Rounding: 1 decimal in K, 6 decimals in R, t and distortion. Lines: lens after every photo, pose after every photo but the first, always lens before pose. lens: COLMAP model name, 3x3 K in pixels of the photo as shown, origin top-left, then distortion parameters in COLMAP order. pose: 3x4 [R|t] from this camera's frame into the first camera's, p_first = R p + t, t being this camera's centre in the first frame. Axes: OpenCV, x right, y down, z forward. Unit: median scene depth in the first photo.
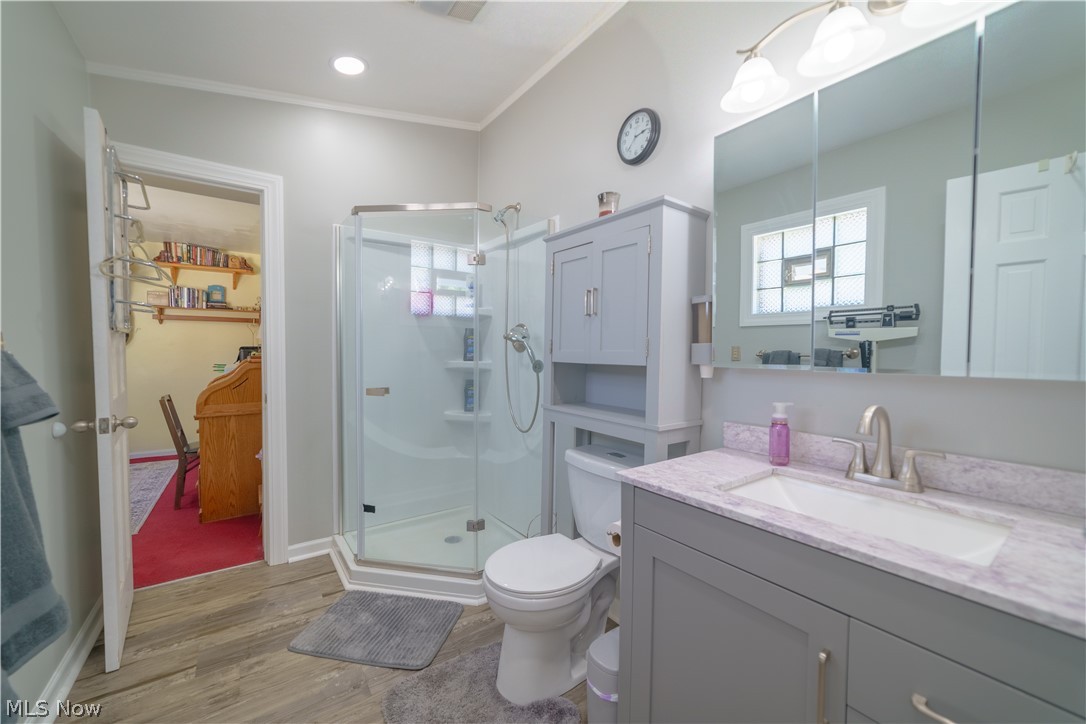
lens RADIAL K [[420.8, 0, 543.0], [0, 420.8, 365.2], [0, 0, 1]] dist [-0.014974, 0.007238]
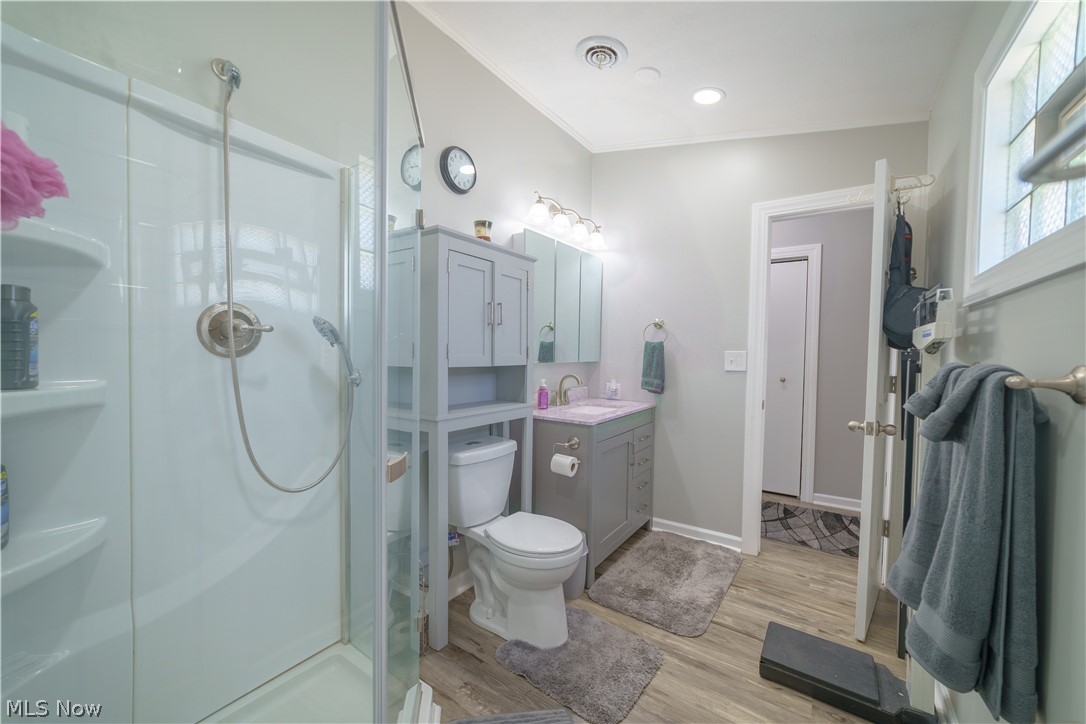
lens RADIAL K [[420.8, 0, 543.0], [0, 420.8, 365.2], [0, 0, 1]] dist [-0.014974, 0.007238]
pose [[-0.330234, -0.037363, 0.943159, -1.061126], [0.012522, 0.998955, 0.043958, -0.056373], [-0.943816, 0.026327, -0.329421, 1.285644]]
